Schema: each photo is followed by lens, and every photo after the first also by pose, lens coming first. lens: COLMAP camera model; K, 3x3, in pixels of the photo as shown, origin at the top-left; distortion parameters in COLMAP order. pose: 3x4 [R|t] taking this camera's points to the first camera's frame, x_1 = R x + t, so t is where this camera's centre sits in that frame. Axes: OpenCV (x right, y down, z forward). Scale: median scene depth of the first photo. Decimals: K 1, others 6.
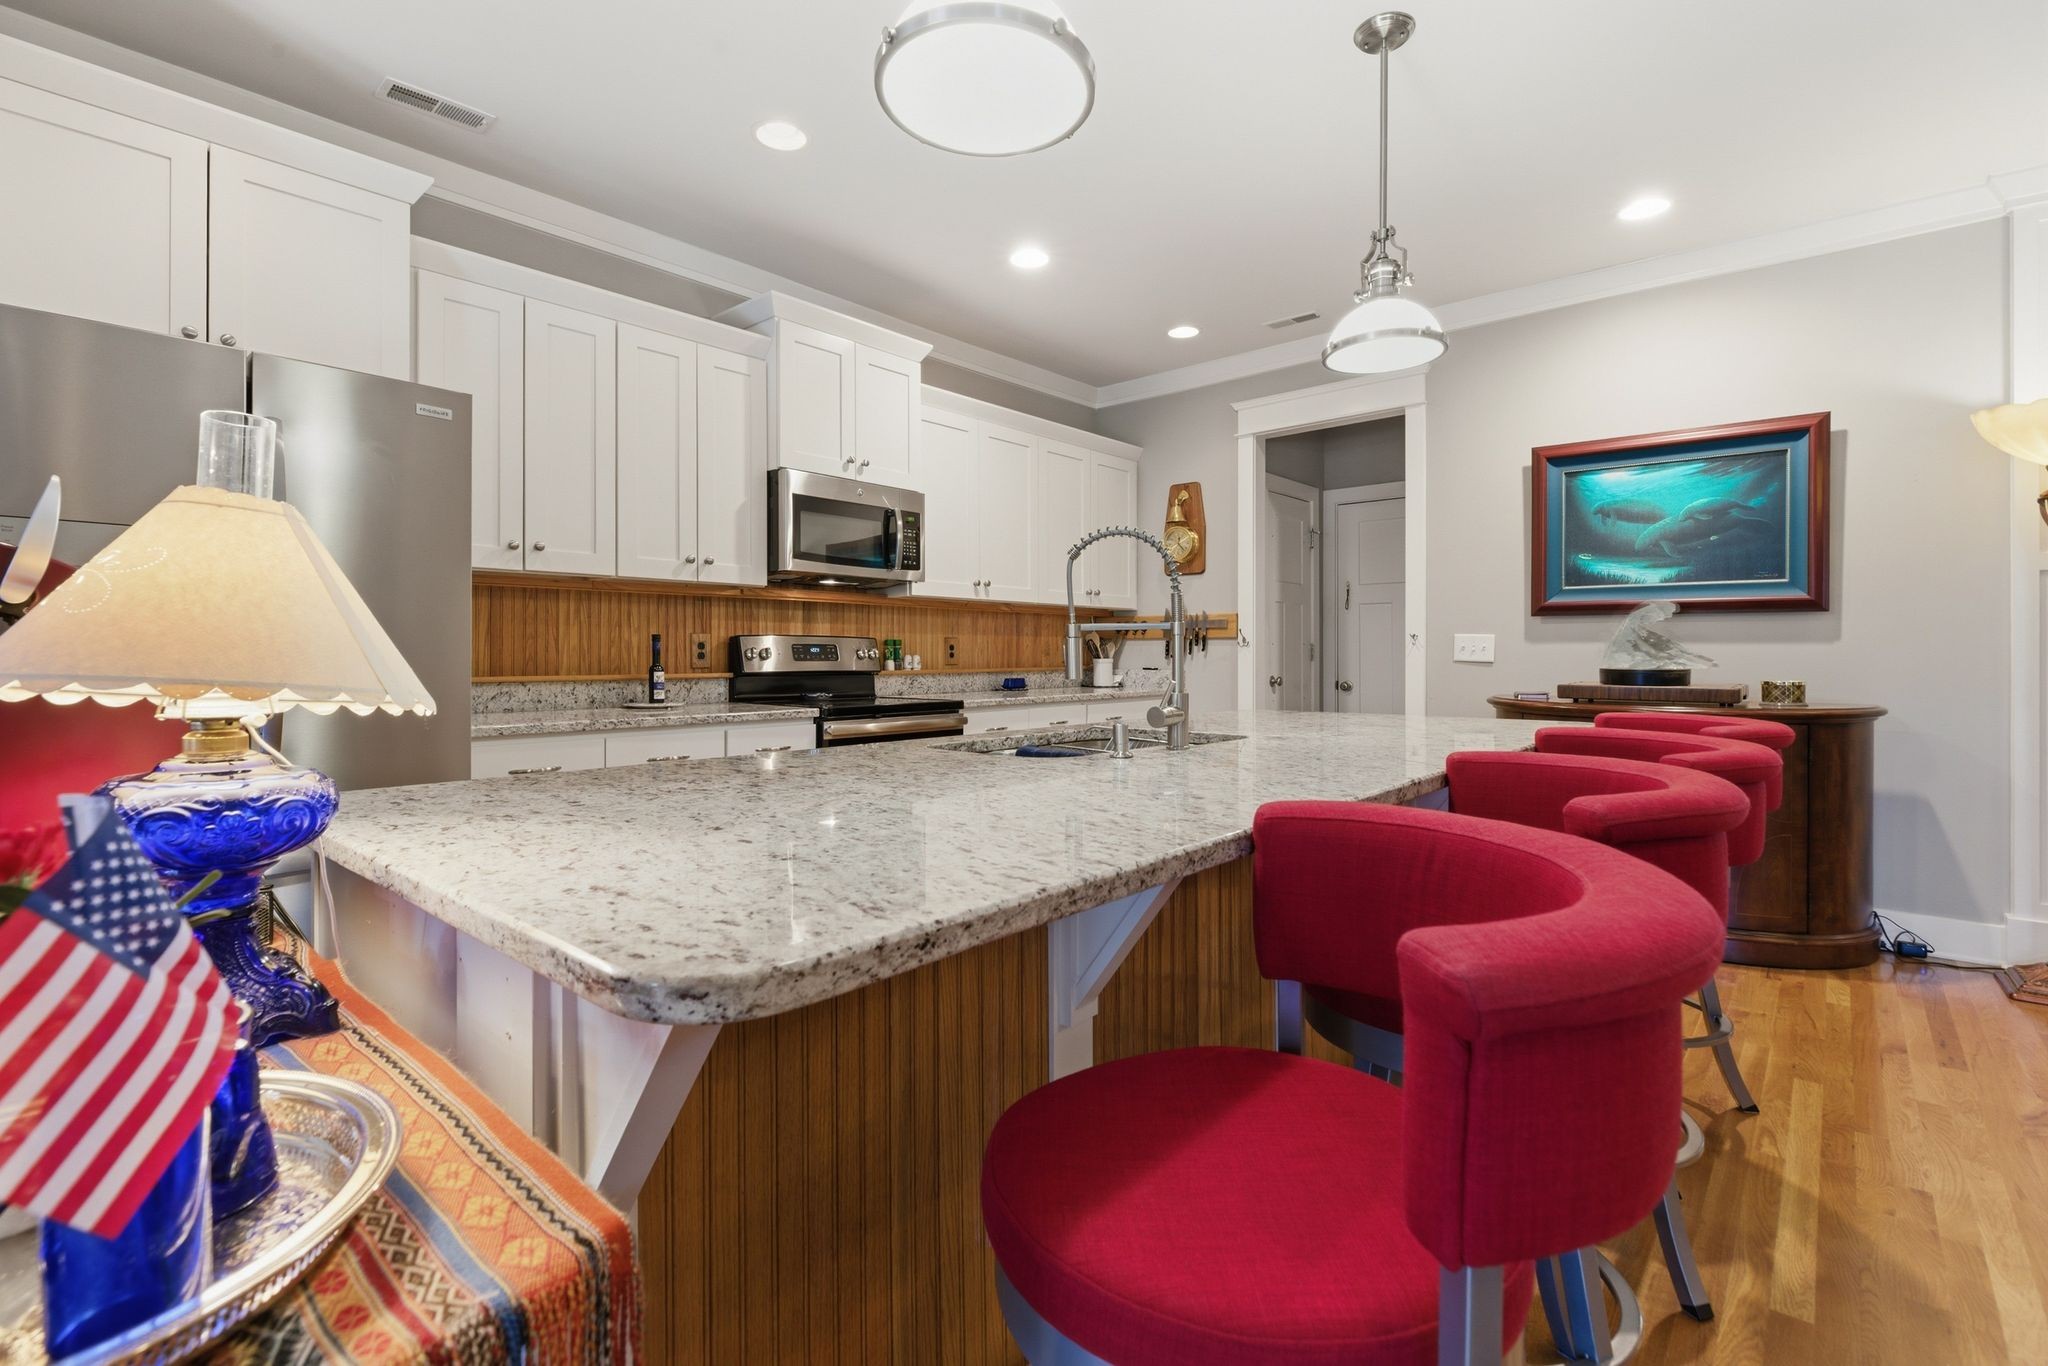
lens RADIAL K [[930.5, 0, 1029.4], [0, 930.5, 657.5], [0, 0, 1]] dist [0.004168, -0.000744]
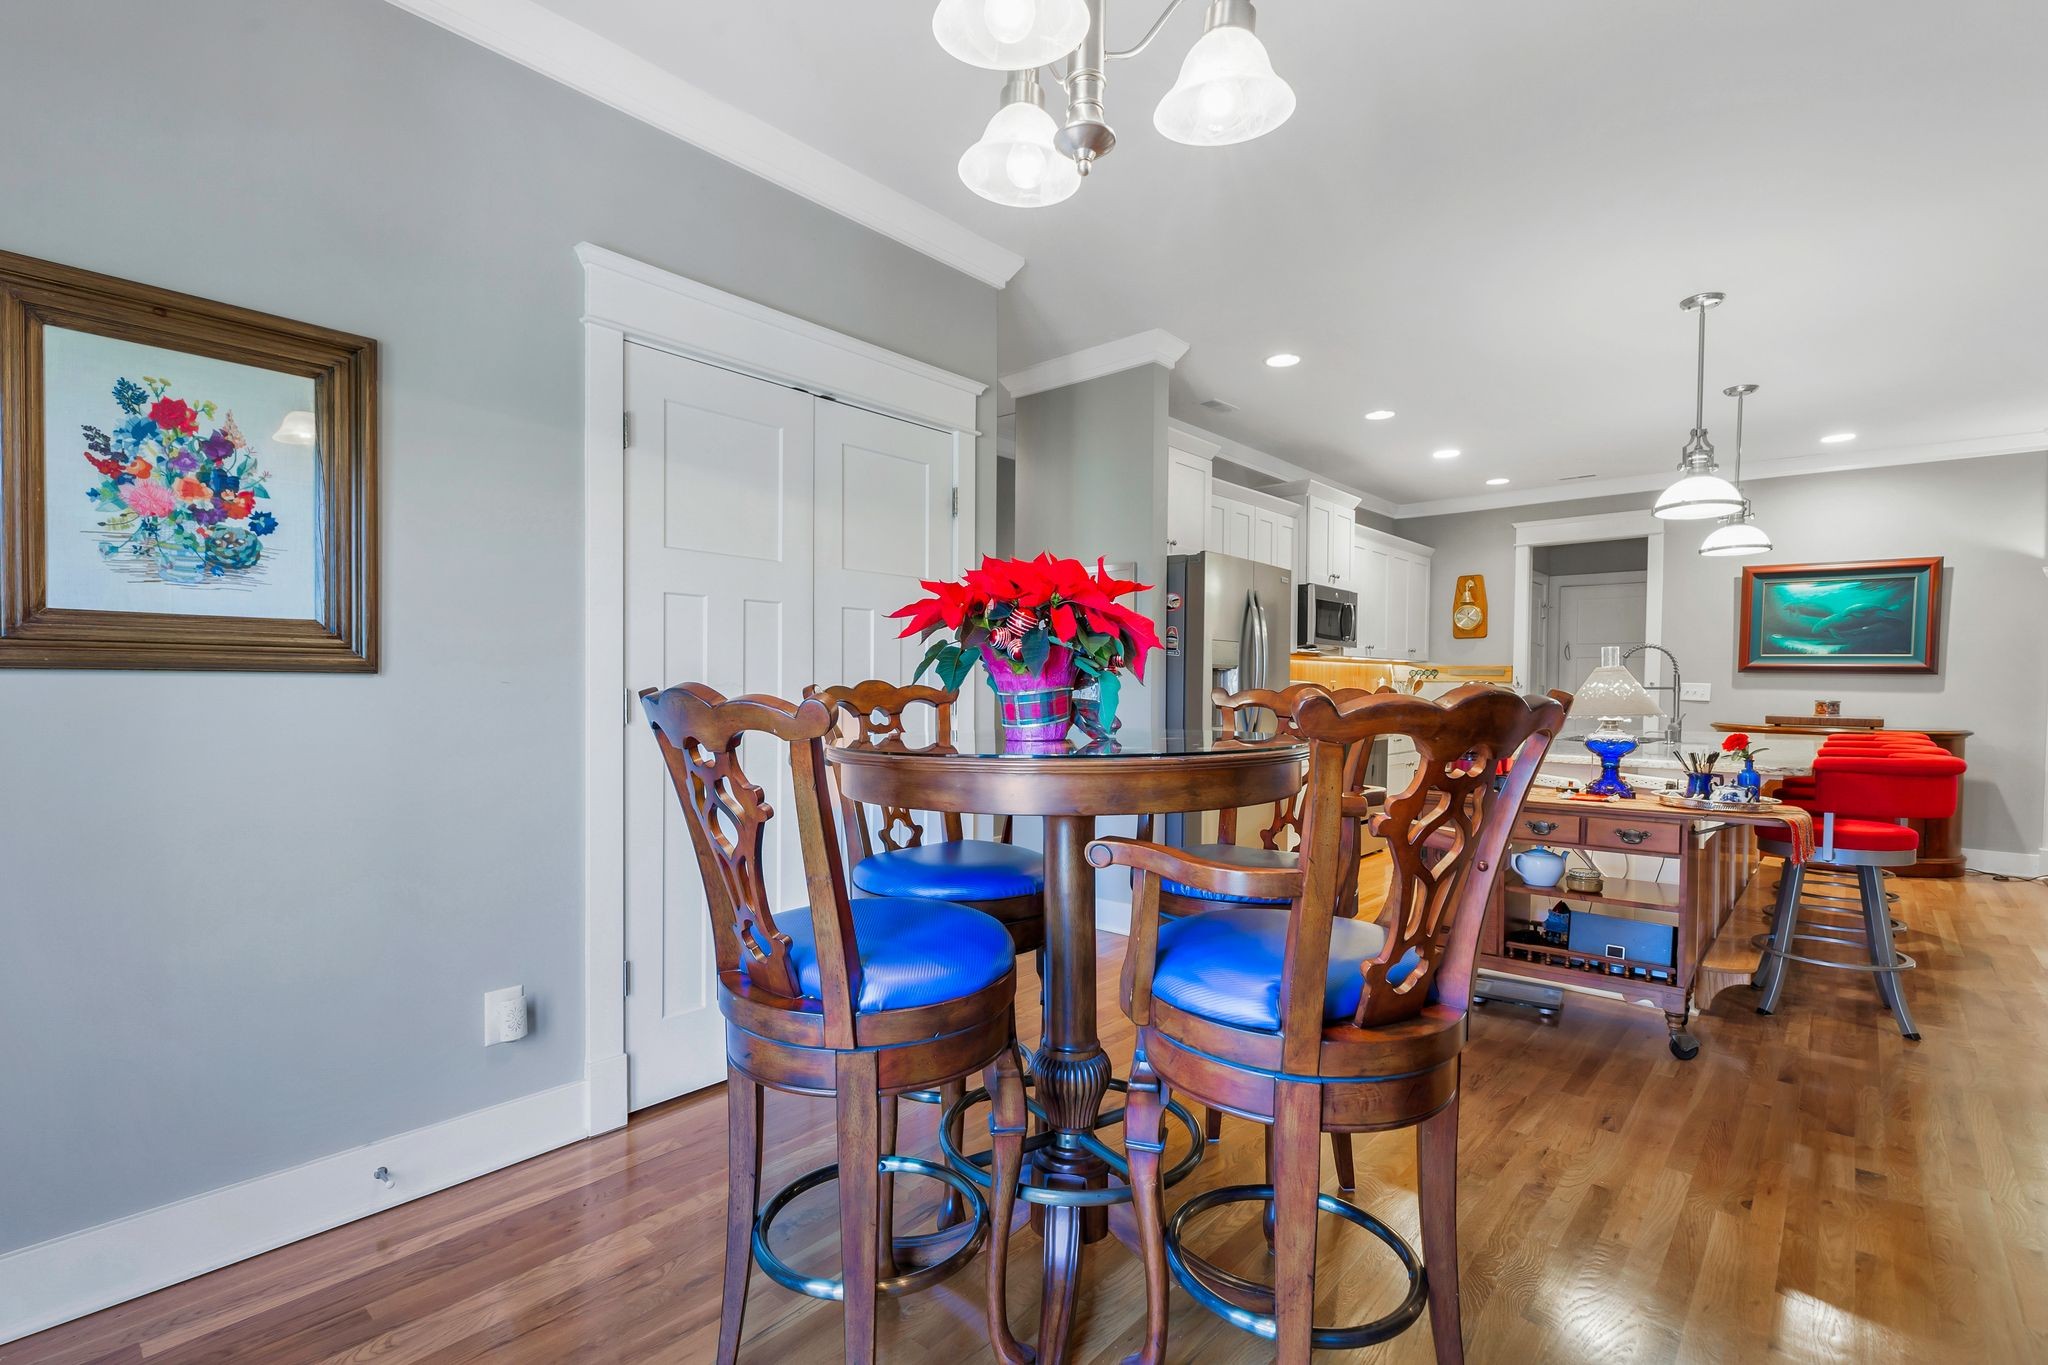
lens RADIAL K [[987.8, 0, 970.2], [0, 987.8, 695.8], [0, 0, 1]] dist [-0.001562, 0.000056]
pose [[0.999792, 0.009790, -0.017910, -0.796532], [-0.009611, 0.999903, 0.010055, -0.009996], [0.018007, -0.009880, 0.999789, -0.757666]]
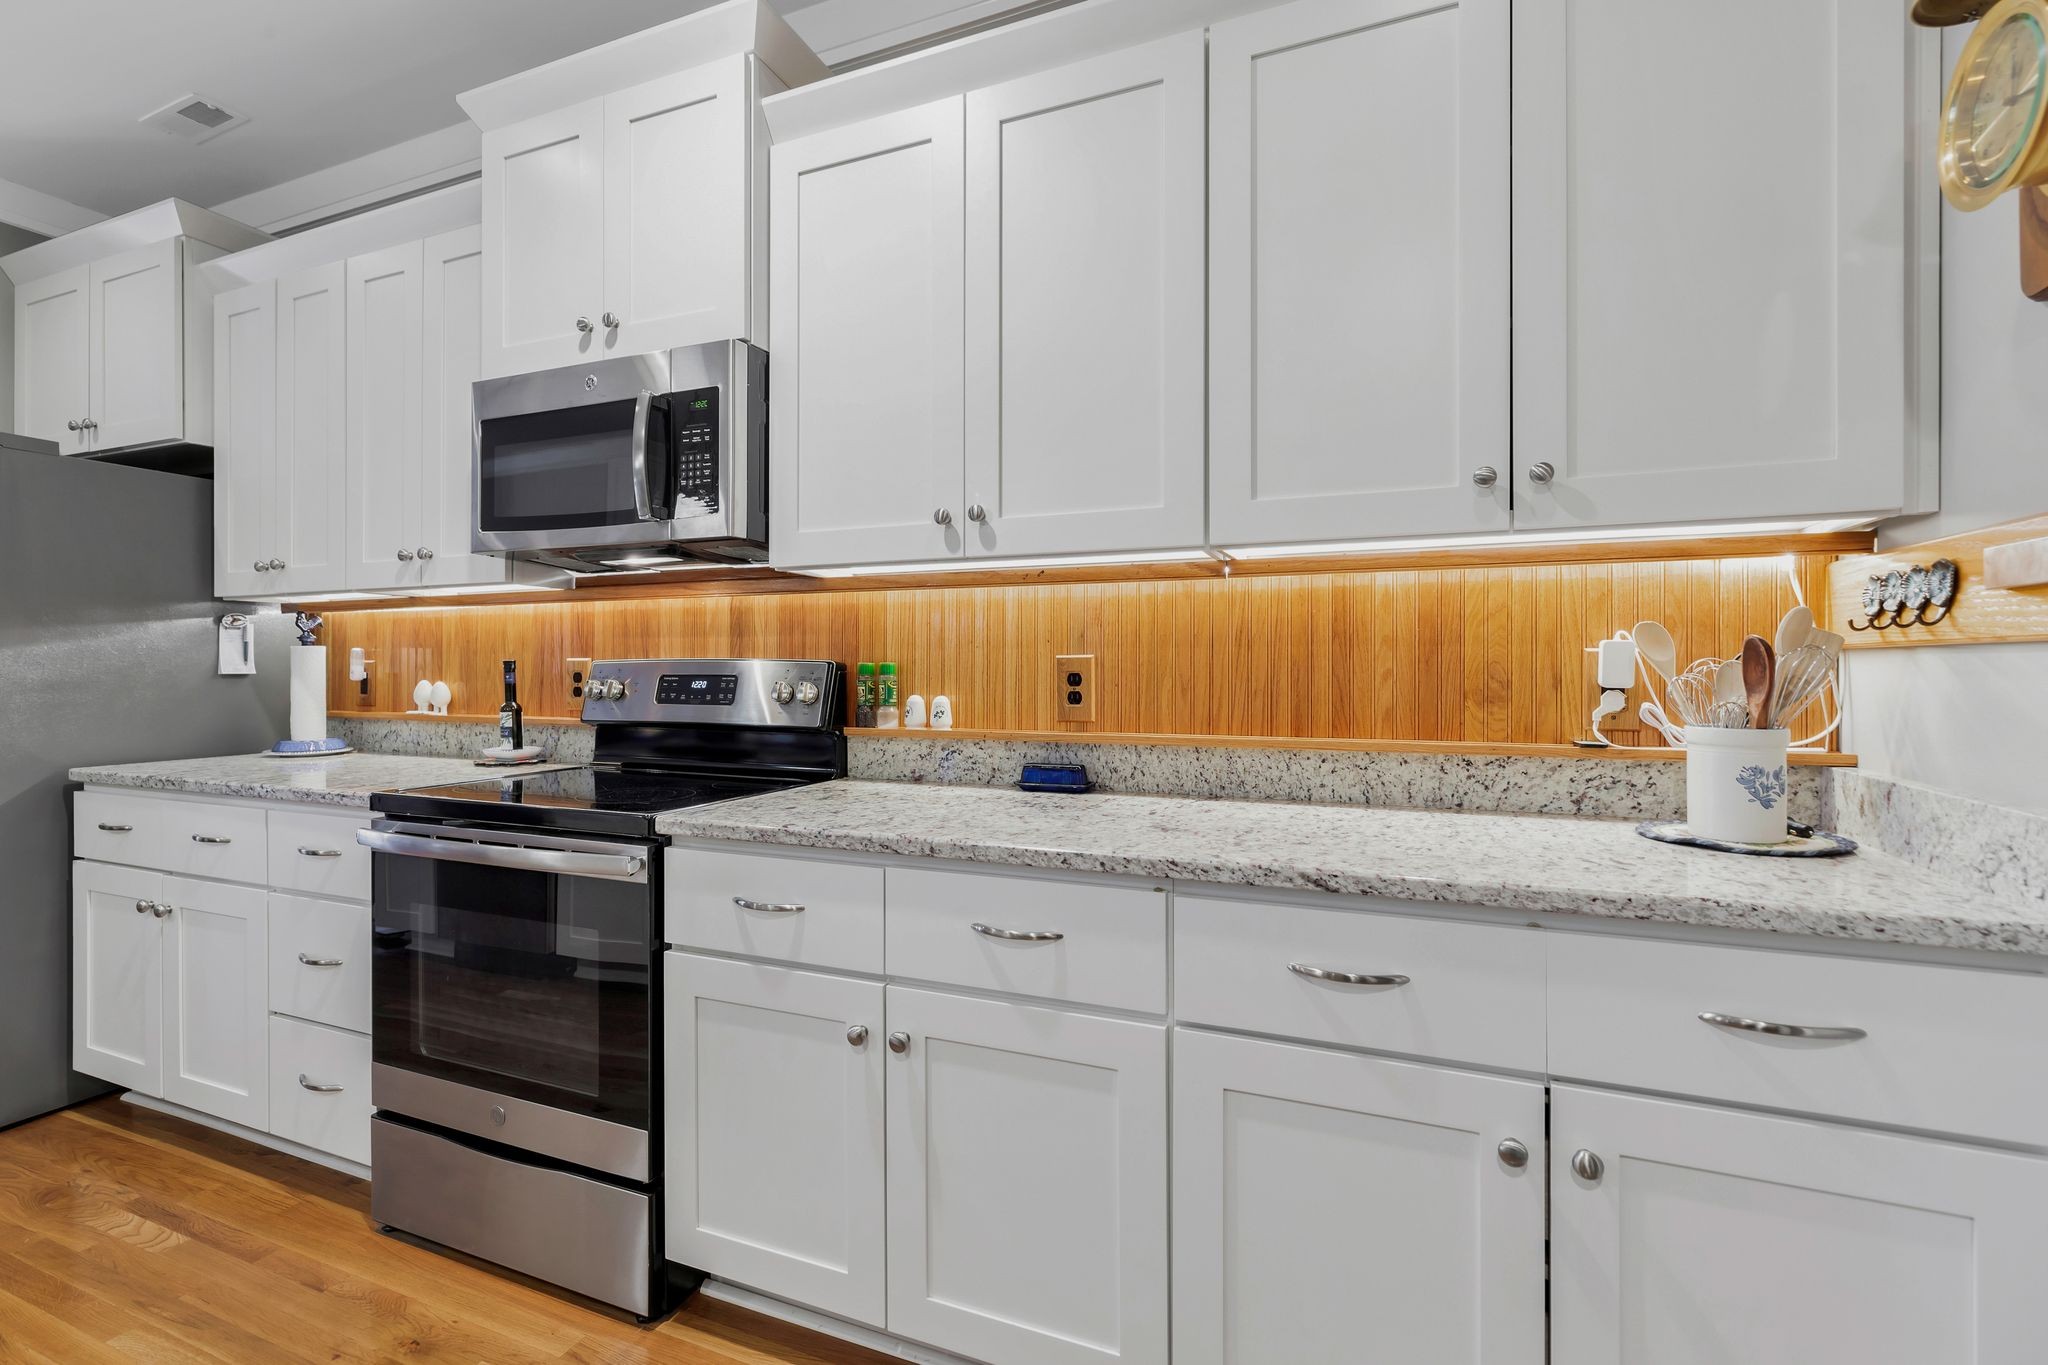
lens RADIAL K [[930.5, 0, 989.4], [0, 930.5, 674.9], [0, 0, 1]] dist [0.004168, -0.000744]
pose [[0.306160, 0.007548, -0.951950, 0.394635], [-0.002590, 0.999971, 0.007096, -0.020246], [0.951976, 0.000293, 0.306171, 1.096457]]
